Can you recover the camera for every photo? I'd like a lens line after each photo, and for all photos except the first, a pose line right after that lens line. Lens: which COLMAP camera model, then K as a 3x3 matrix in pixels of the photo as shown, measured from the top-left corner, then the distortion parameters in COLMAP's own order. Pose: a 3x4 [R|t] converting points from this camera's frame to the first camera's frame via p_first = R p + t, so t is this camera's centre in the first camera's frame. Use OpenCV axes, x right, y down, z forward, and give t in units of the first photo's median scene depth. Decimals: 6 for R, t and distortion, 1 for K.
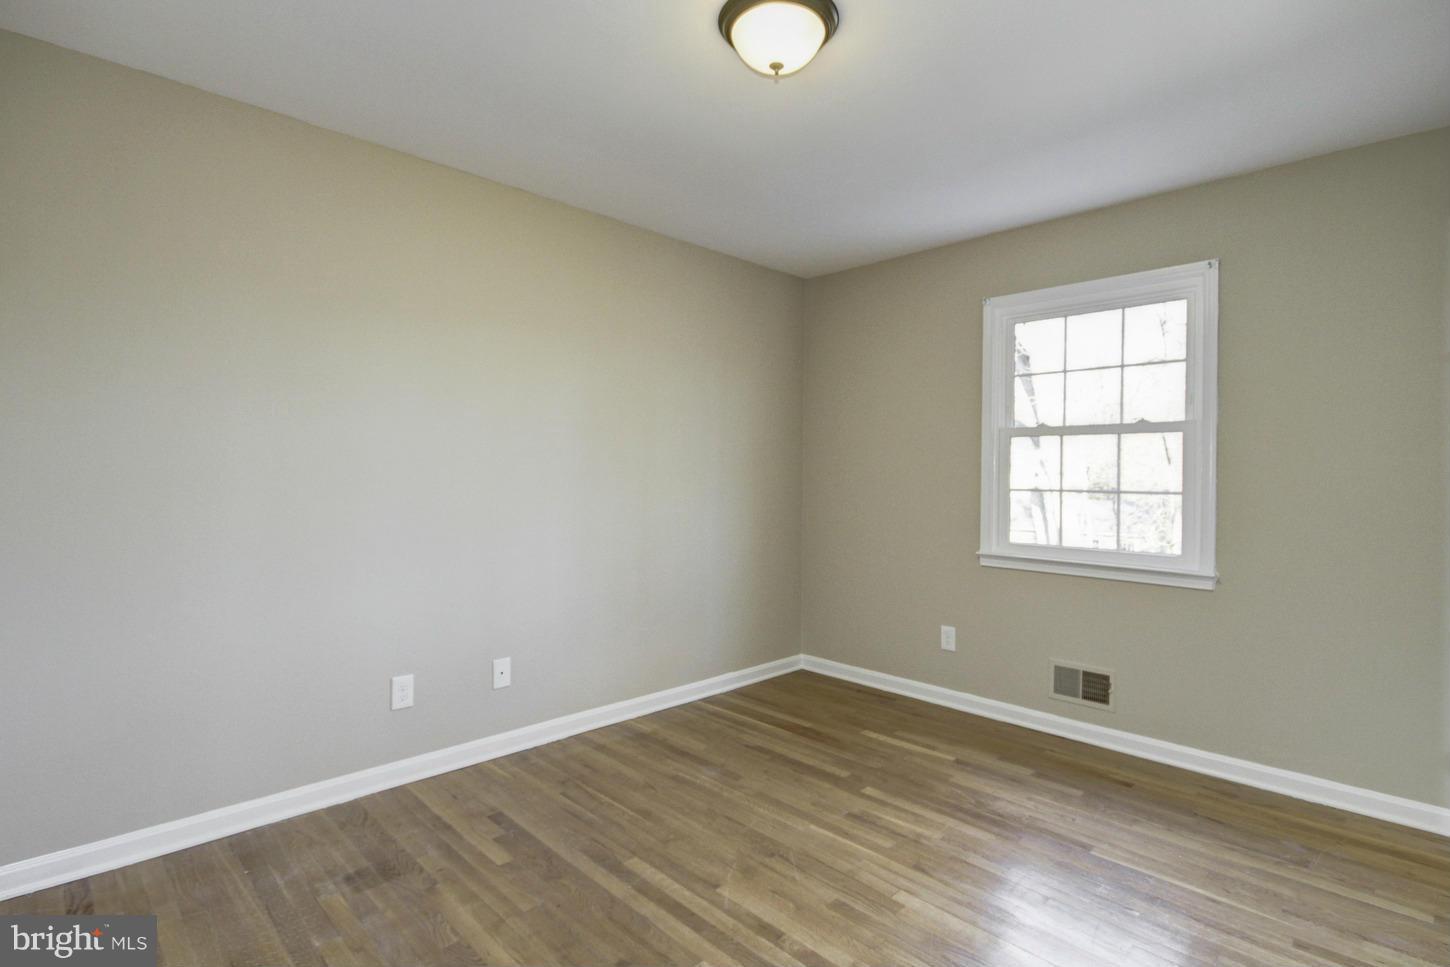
lens RADIAL K [[680.4, 0, 718.0], [0, 680.4, 480.3], [0, 0, 1]] dist [-0.001822, -0.000141]
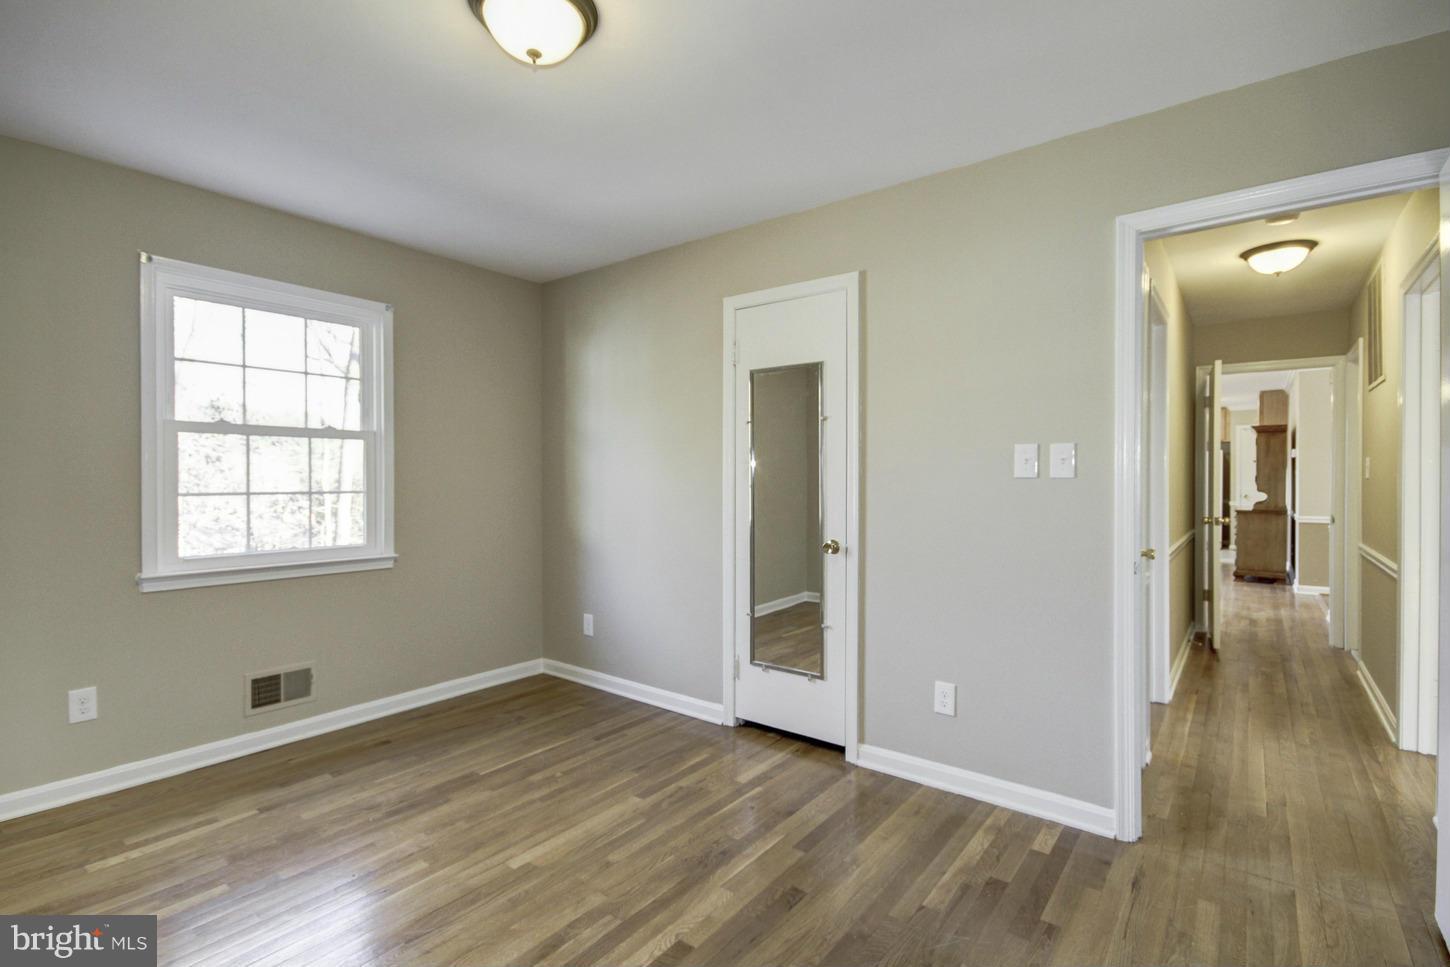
lens RADIAL K [[680.4, 0, 718.0], [0, 680.4, 480.3], [0, 0, 1]] dist [-0.001822, -0.000141]
pose [[-0.120964, -0.017133, 0.992509, -0.548851], [0.004248, 0.999833, 0.017777, -0.018549], [-0.992648, 0.006367, -0.120871, 0.509227]]
